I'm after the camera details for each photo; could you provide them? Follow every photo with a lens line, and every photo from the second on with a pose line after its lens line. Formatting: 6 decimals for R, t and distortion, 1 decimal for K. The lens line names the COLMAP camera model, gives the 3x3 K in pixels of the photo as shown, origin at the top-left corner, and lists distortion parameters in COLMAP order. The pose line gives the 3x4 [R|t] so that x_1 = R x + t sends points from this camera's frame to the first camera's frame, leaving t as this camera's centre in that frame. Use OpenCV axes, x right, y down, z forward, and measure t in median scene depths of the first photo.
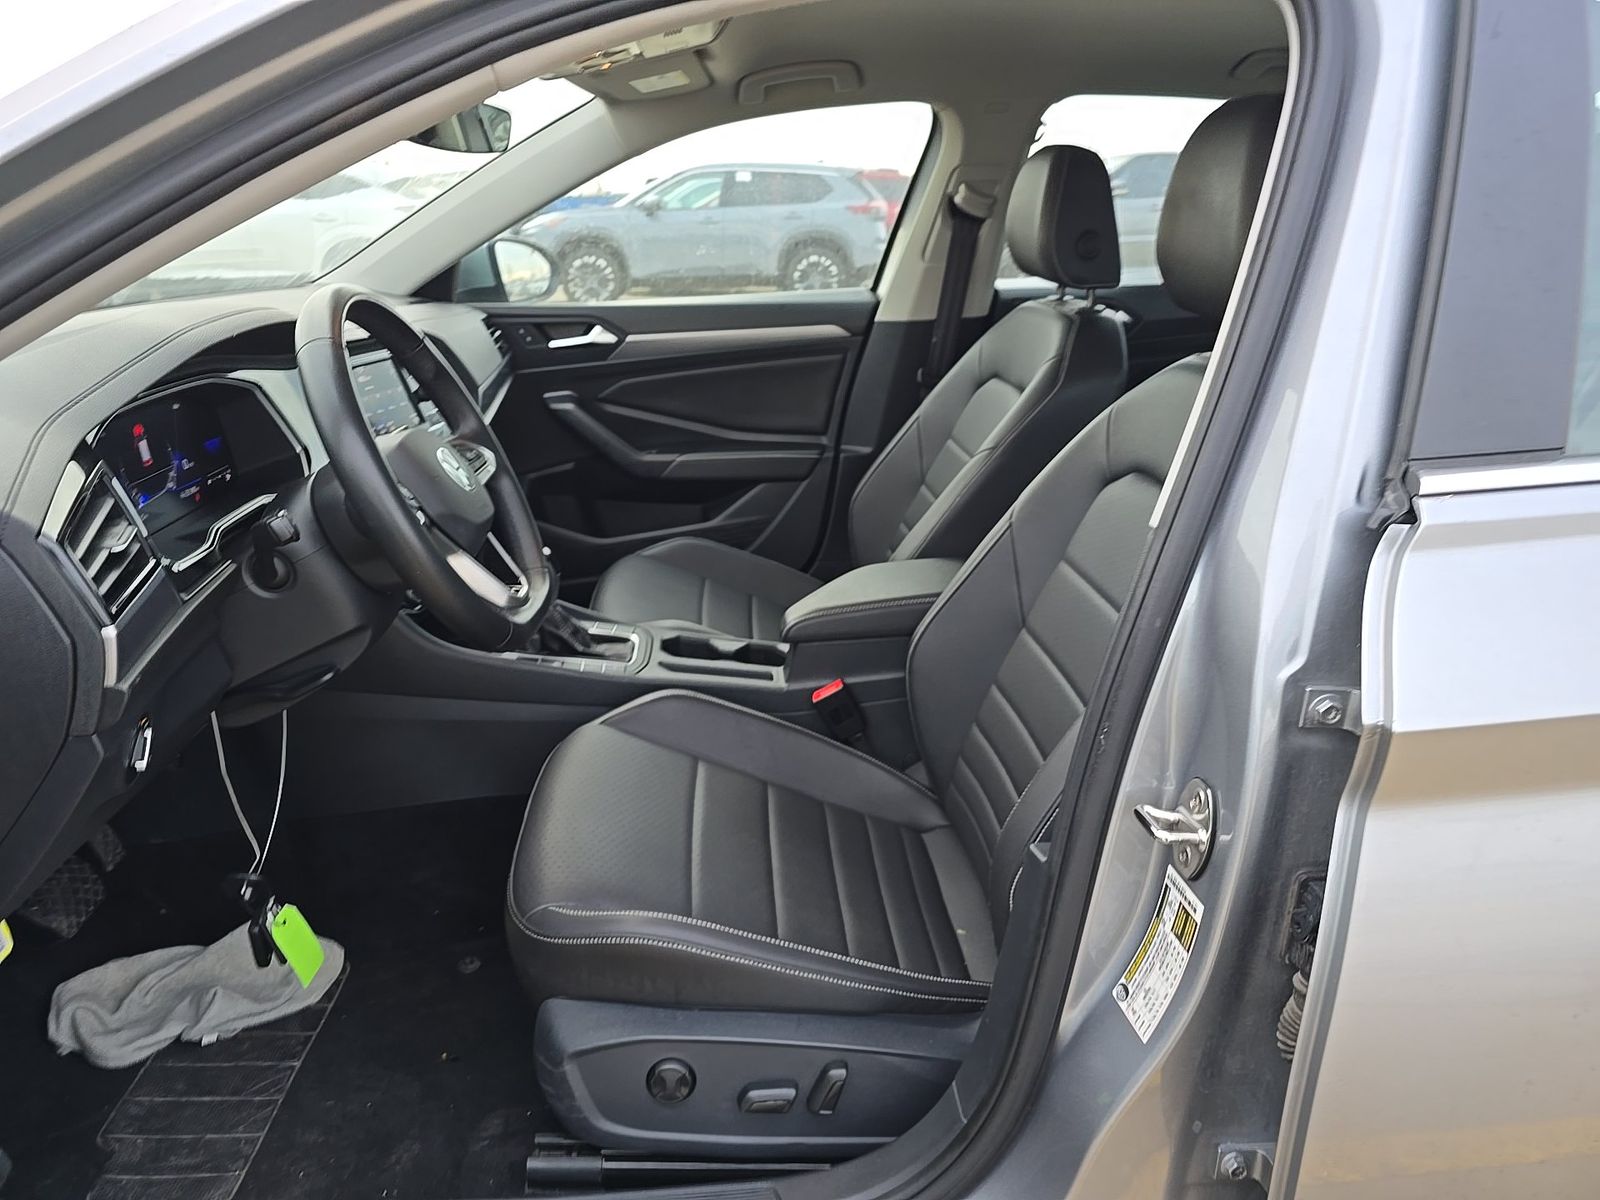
lens RADIAL K [[1047.6, 0, 800.0], [0, 1047.6, 600.0], [0, 0, 1]] dist [0.053879, -0.026401]
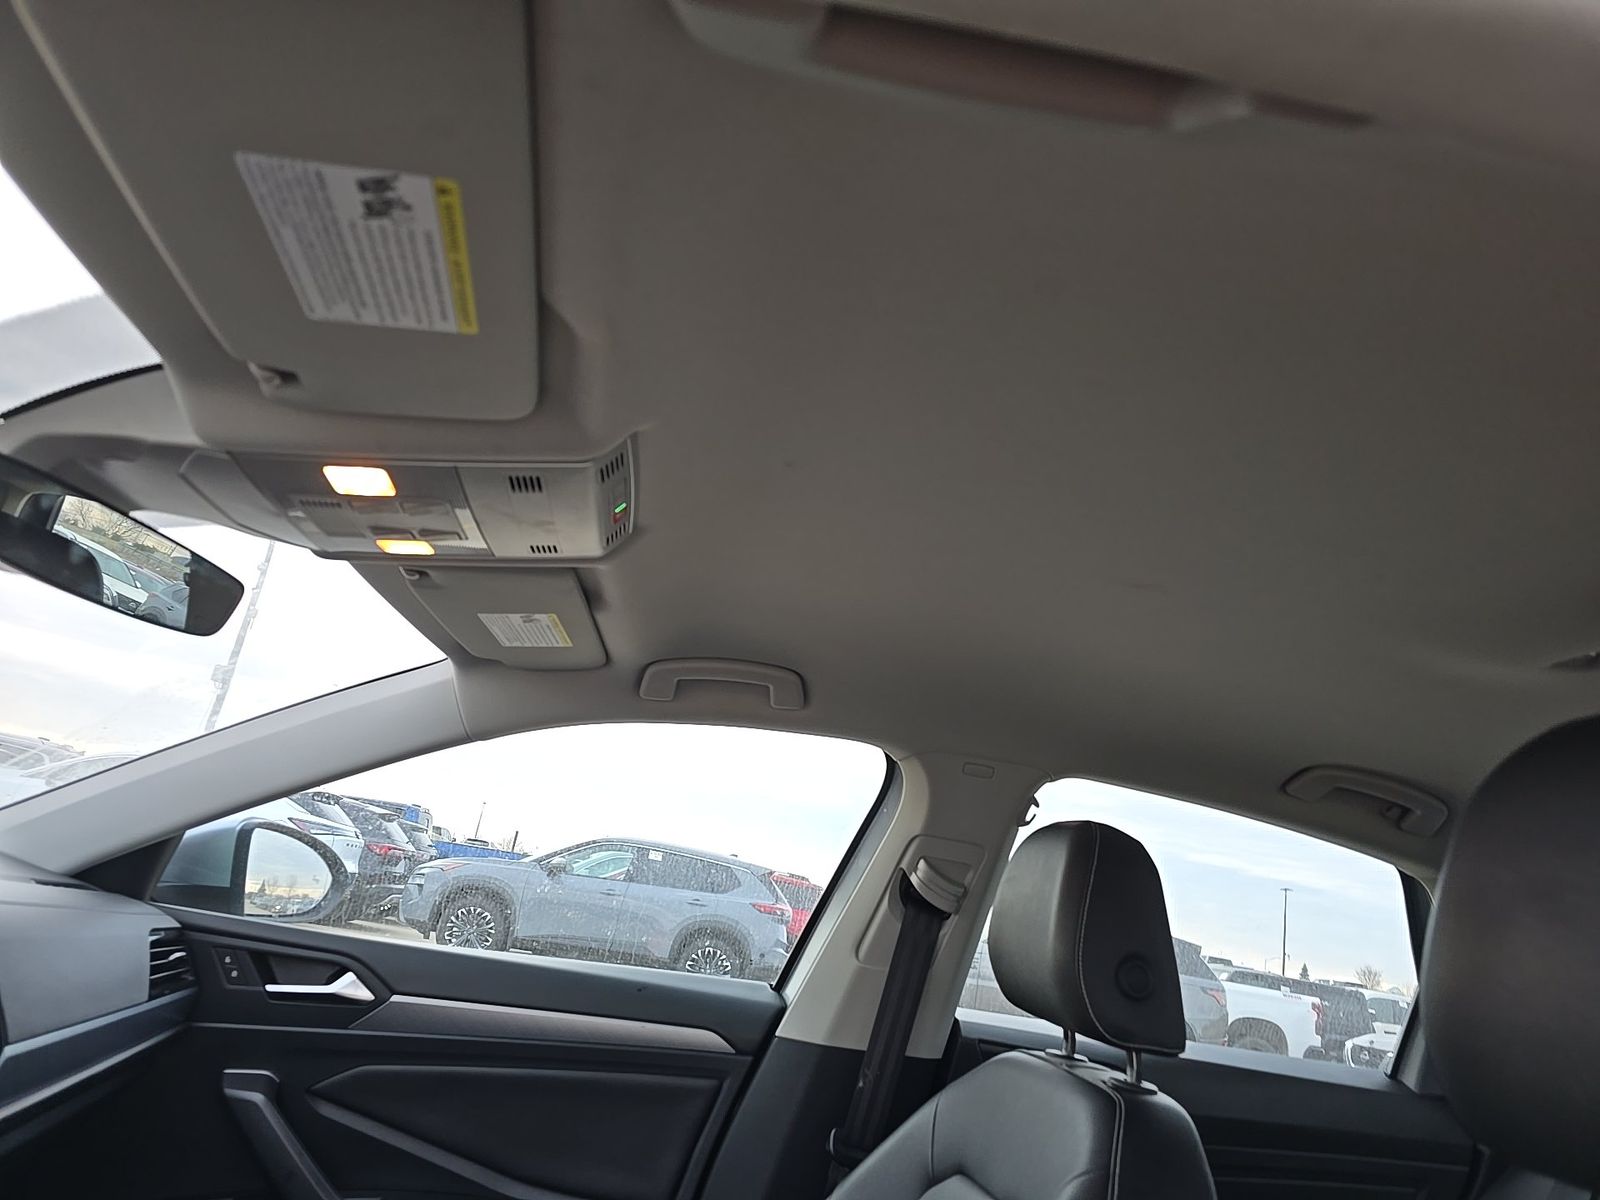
lens RADIAL K [[1047.6, 0, 800.0], [0, 1047.6, 600.0], [0, 0, 1]] dist [0.053879, -0.026401]
pose [[0.981211, 0.190130, 0.032788, 0.013871], [-0.132673, 0.788298, -0.600819, -0.087041], [-0.140080, 0.585180, 0.798712, 0.316812]]
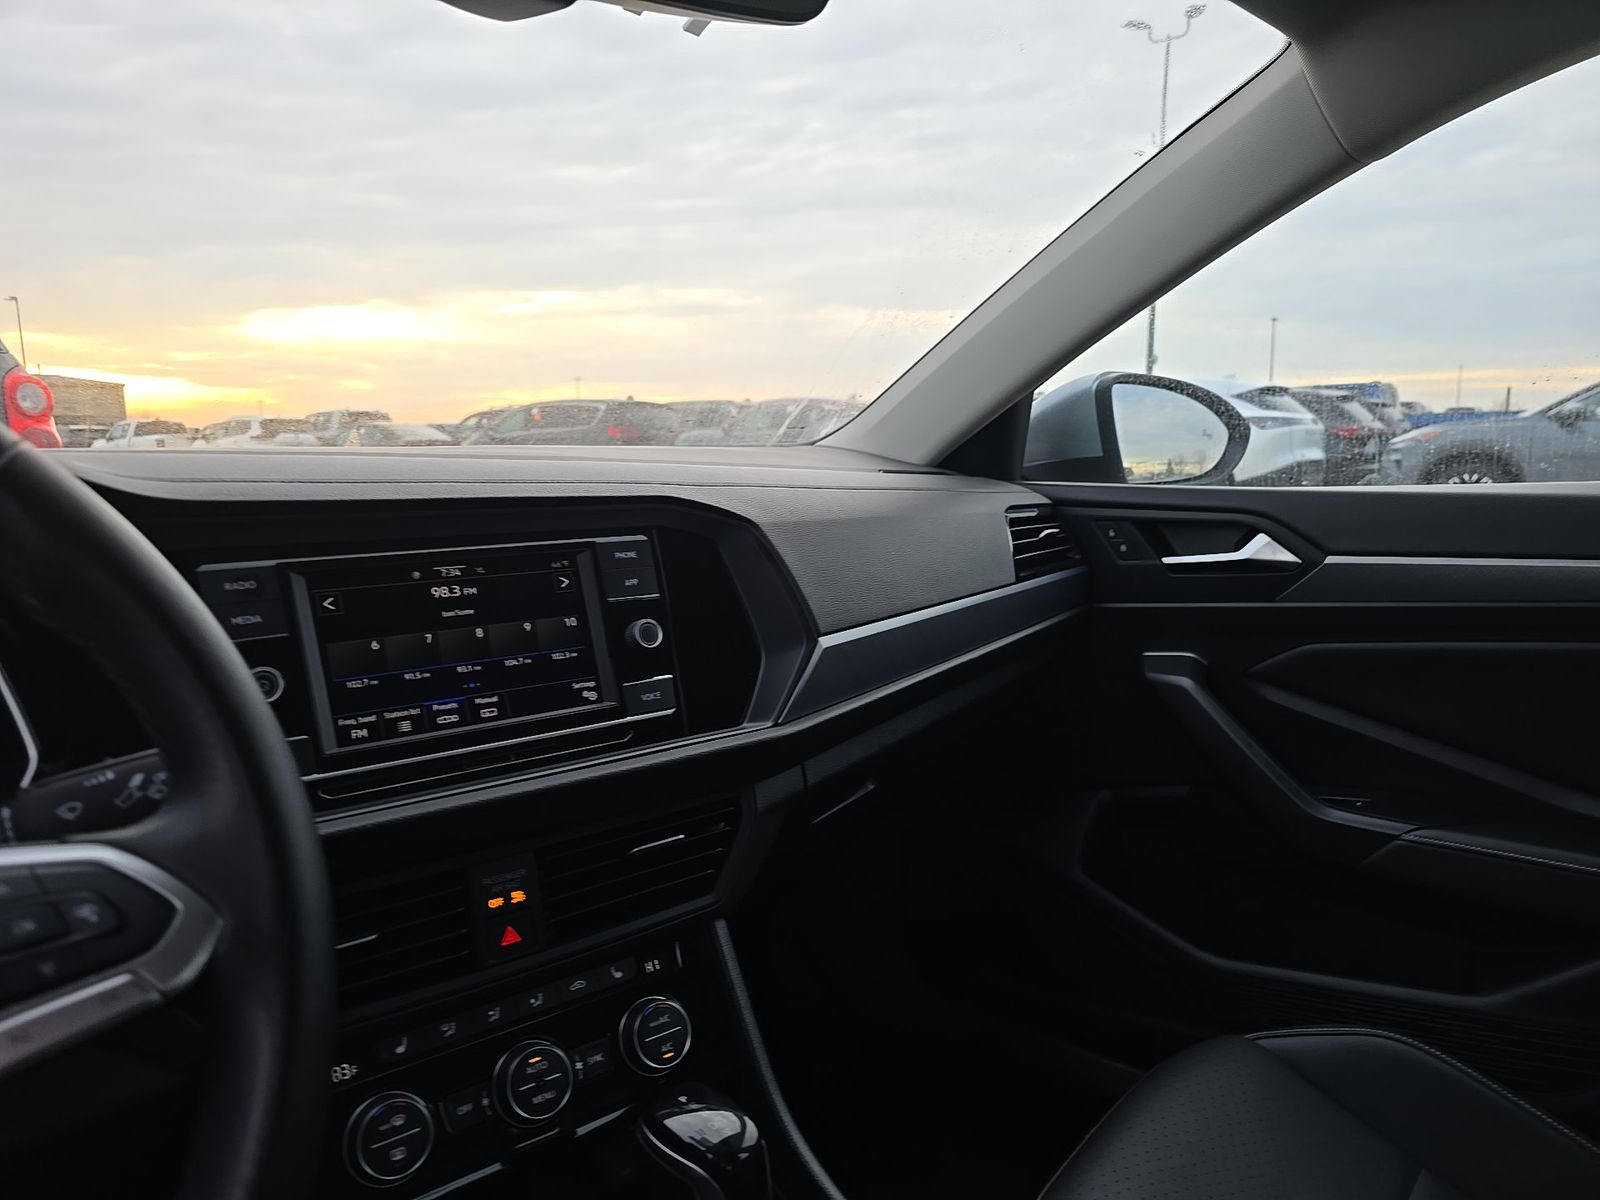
lens RADIAL K [[1063.1, 0, 791.4], [0, 1063.1, 607.7], [0, 0, 1]] dist [-0.005561, -0.005209]
pose [[0.720031, 0.100937, -0.686561, -0.010311], [-0.229998, 0.968156, -0.098873, -0.132503], [0.654718, 0.229100, 0.720318, 0.533799]]
